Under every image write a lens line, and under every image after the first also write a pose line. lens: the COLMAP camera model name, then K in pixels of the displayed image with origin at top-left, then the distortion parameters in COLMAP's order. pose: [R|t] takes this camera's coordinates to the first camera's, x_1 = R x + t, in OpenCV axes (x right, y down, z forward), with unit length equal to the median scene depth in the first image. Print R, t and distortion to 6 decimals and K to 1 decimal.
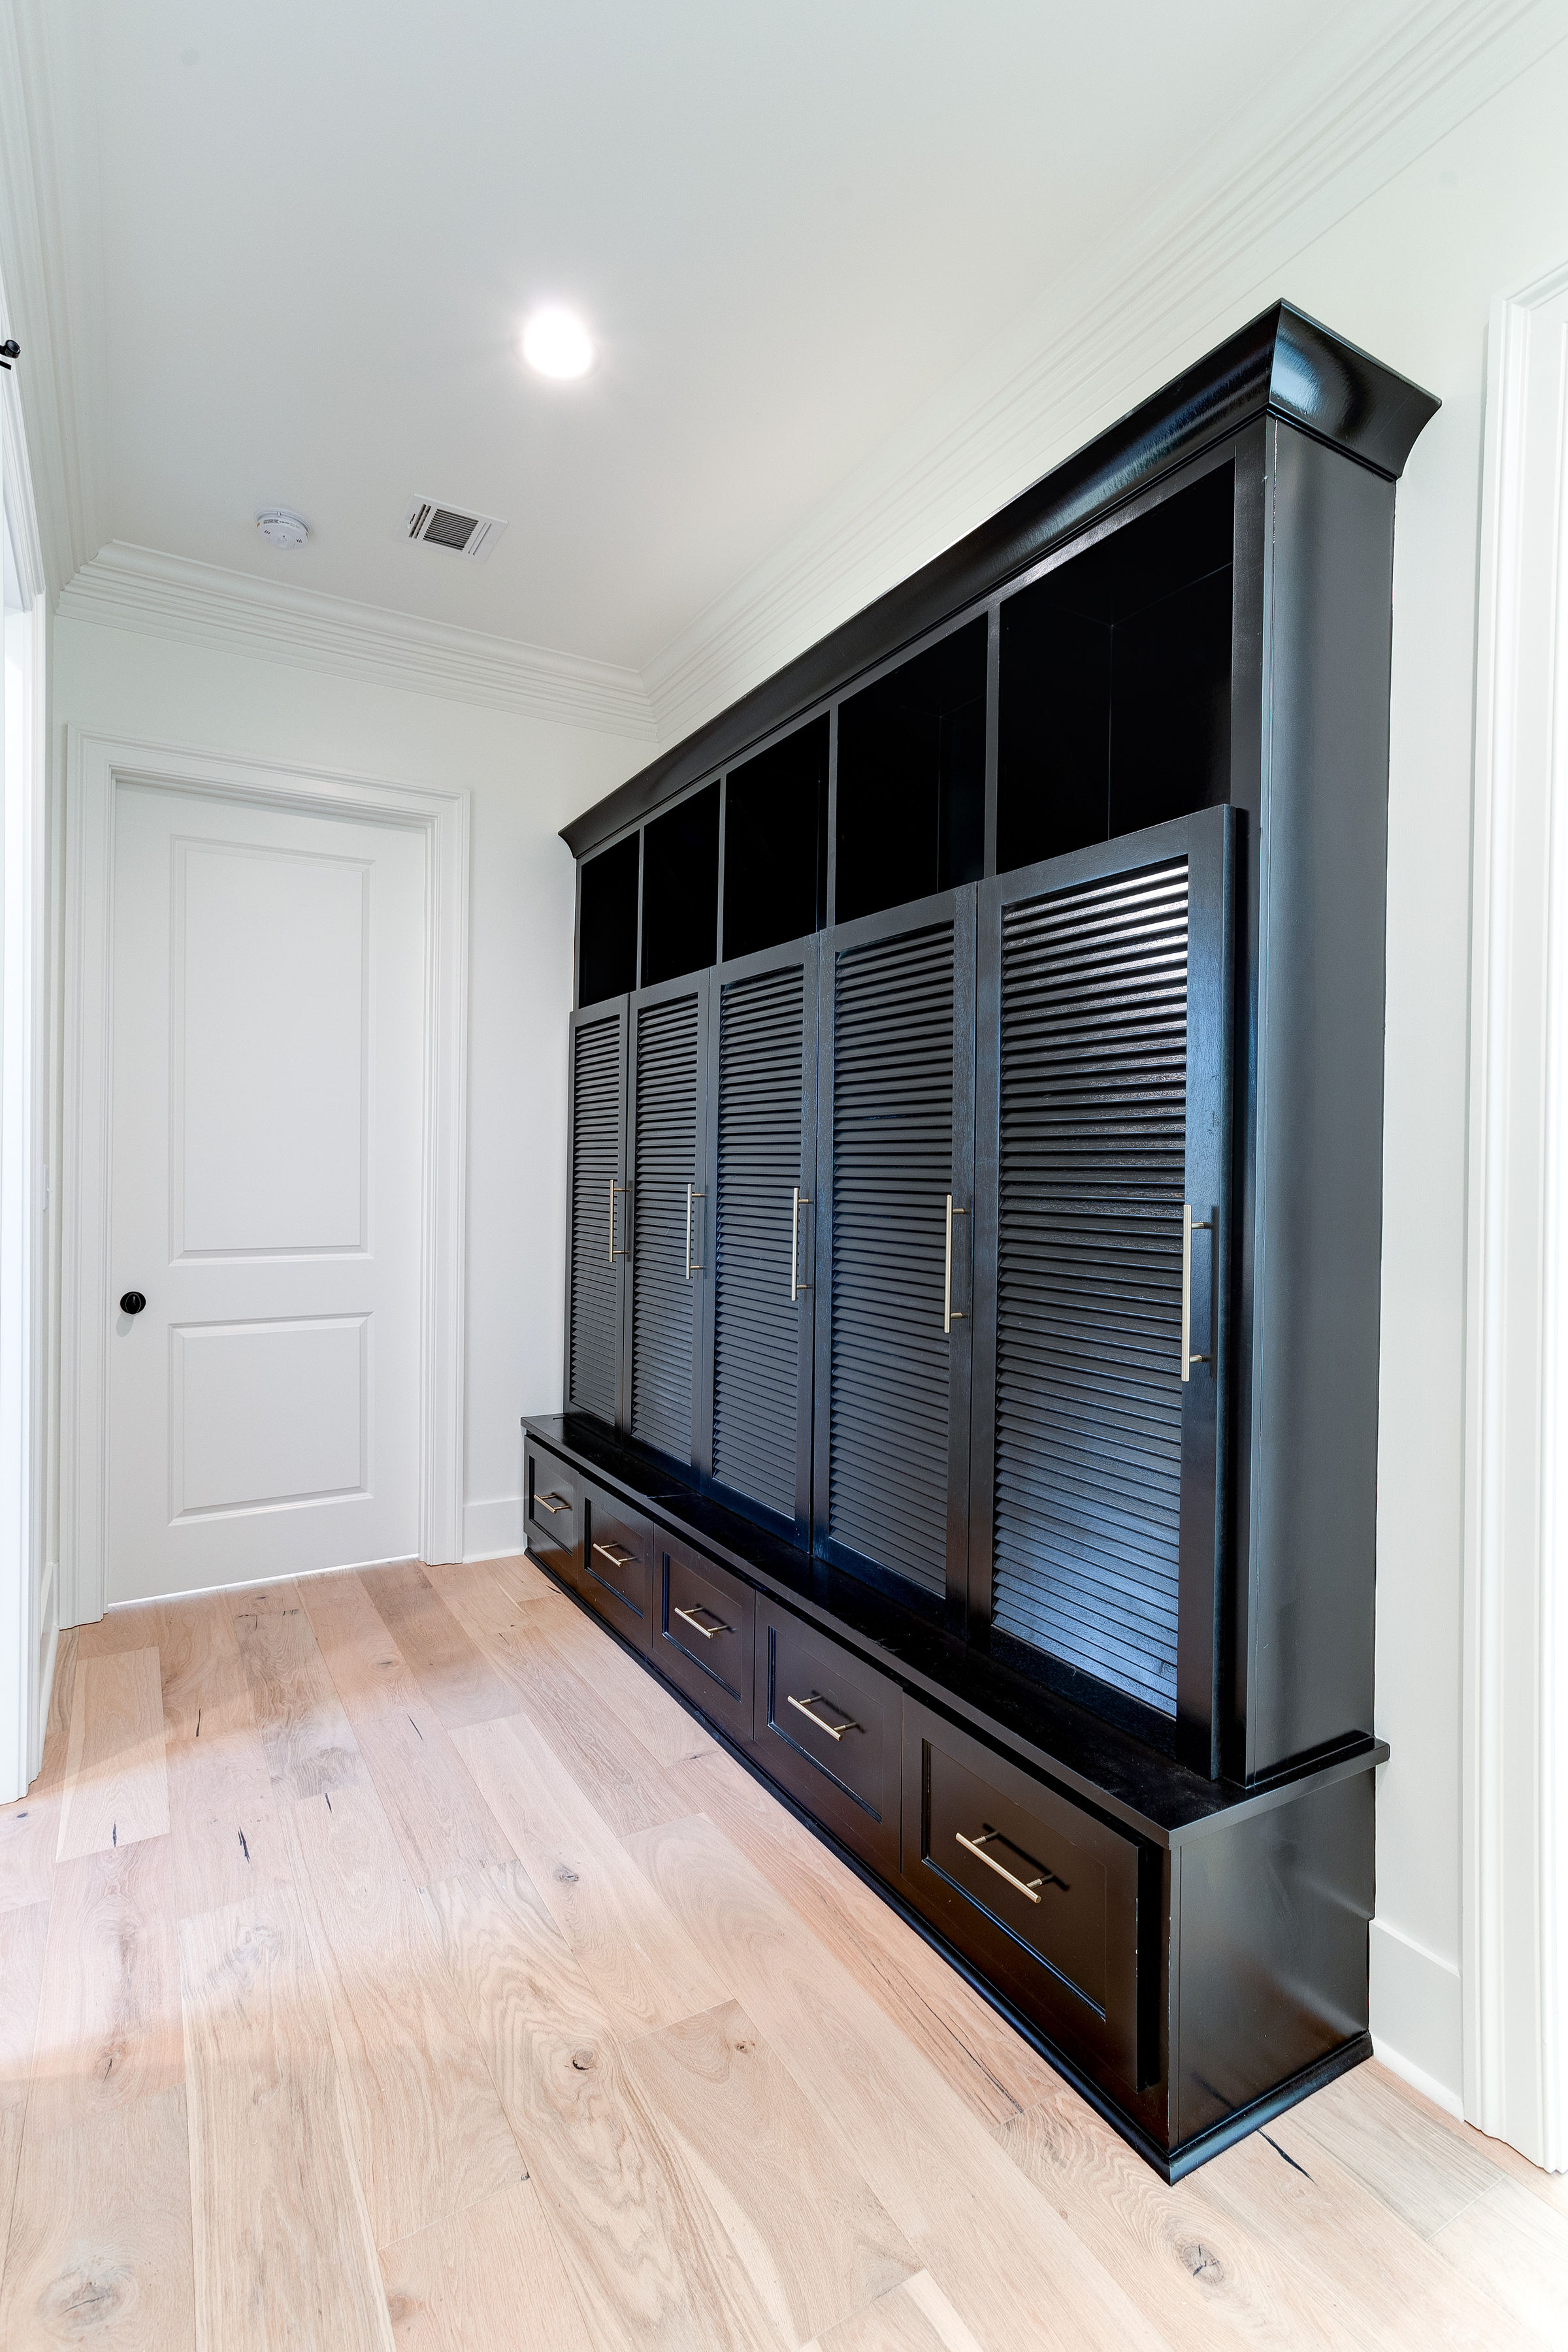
lens RADIAL K [[1140.7, 0, 789.3], [0, 1140.7, 1168.5], [0, 0, 1]] dist [-0.026995, 0.025407]
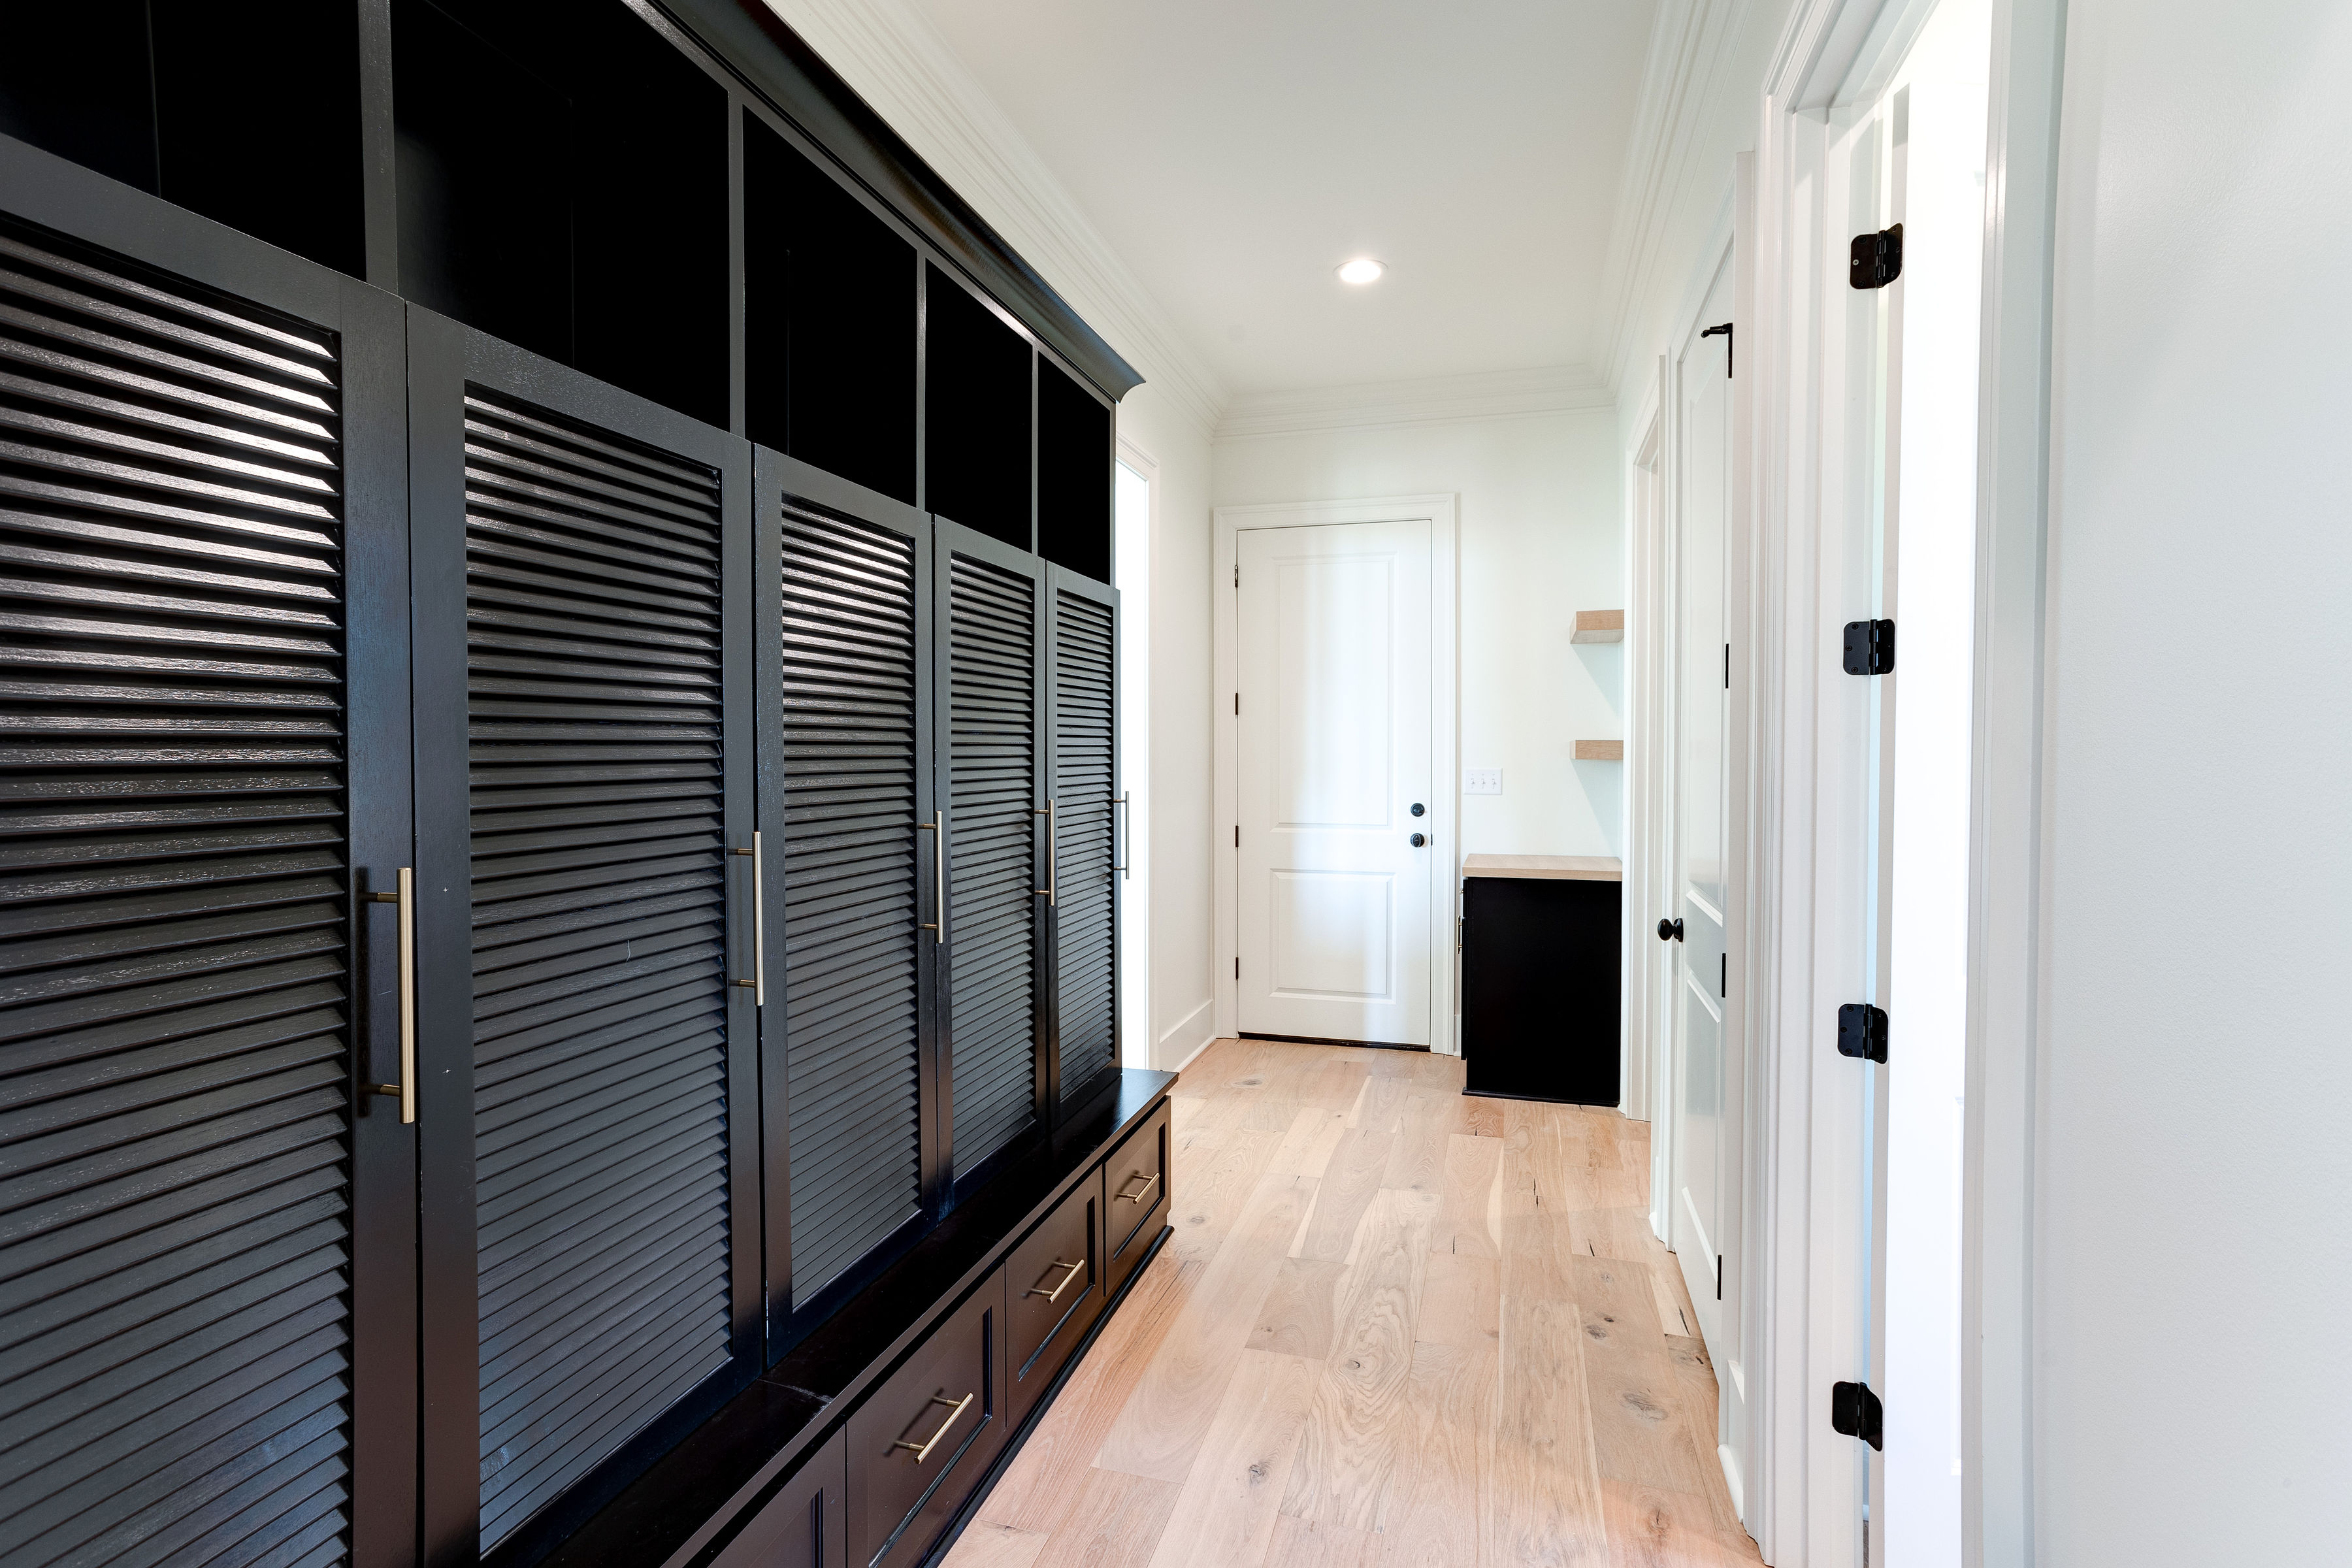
lens RADIAL K [[1140.7, 0, 1183.6], [0, 1140.7, 786.4], [0, 0, 1]] dist [-0.026995, 0.025407]
pose [[-0.690380, -0.034024, 0.722647, -1.048961], [-0.009821, 0.999242, 0.037664, -0.046139], [-0.723381, 0.018906, -0.690191, 2.097835]]
